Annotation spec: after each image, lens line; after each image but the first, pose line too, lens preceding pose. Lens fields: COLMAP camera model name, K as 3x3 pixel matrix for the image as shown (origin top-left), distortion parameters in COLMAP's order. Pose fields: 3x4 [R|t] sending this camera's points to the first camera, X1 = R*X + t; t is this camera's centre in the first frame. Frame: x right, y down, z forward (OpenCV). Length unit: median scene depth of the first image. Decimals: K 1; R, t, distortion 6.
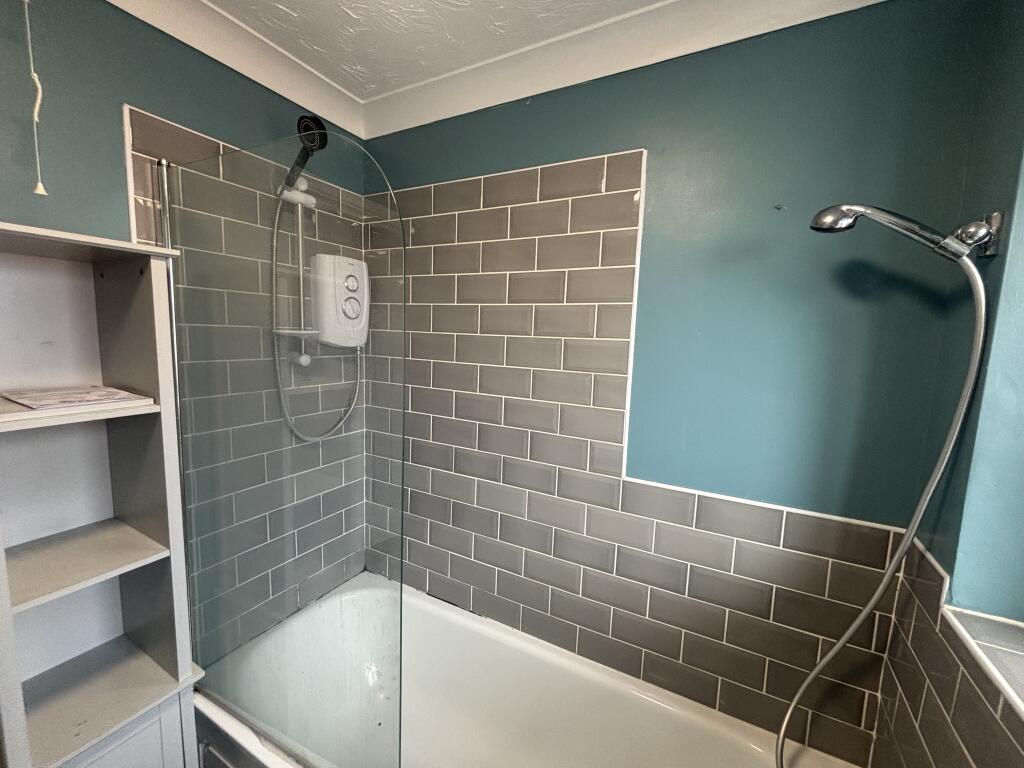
lens RADIAL K [[411.0, 0, 516.8], [0, 411.0, 381.3], [0, 0, 1]] dist [-0.003859, -0.000404]
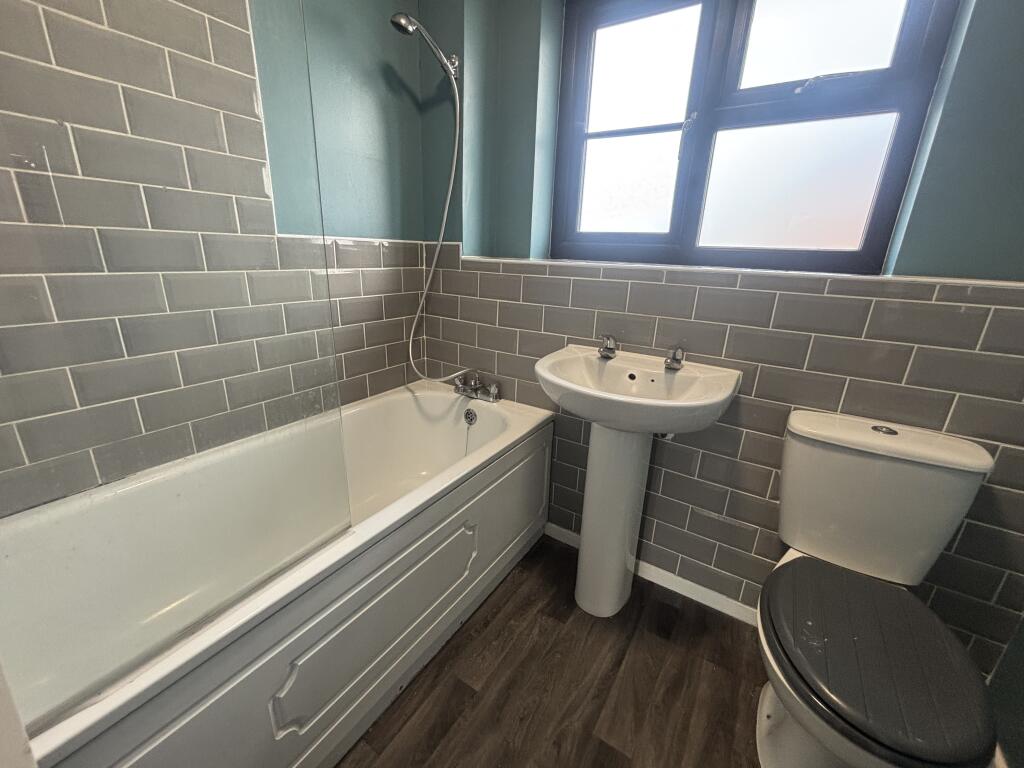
lens RADIAL K [[411.0, 0, 513.0], [0, 411.0, 384.7], [0, 0, 1]] dist [-0.003859, -0.000404]
pose [[0.100393, -0.347146, 0.932422, -0.790144], [0.074021, 0.937165, 0.340942, 0.281779], [-0.992191, 0.034791, 0.119781, 0.290345]]
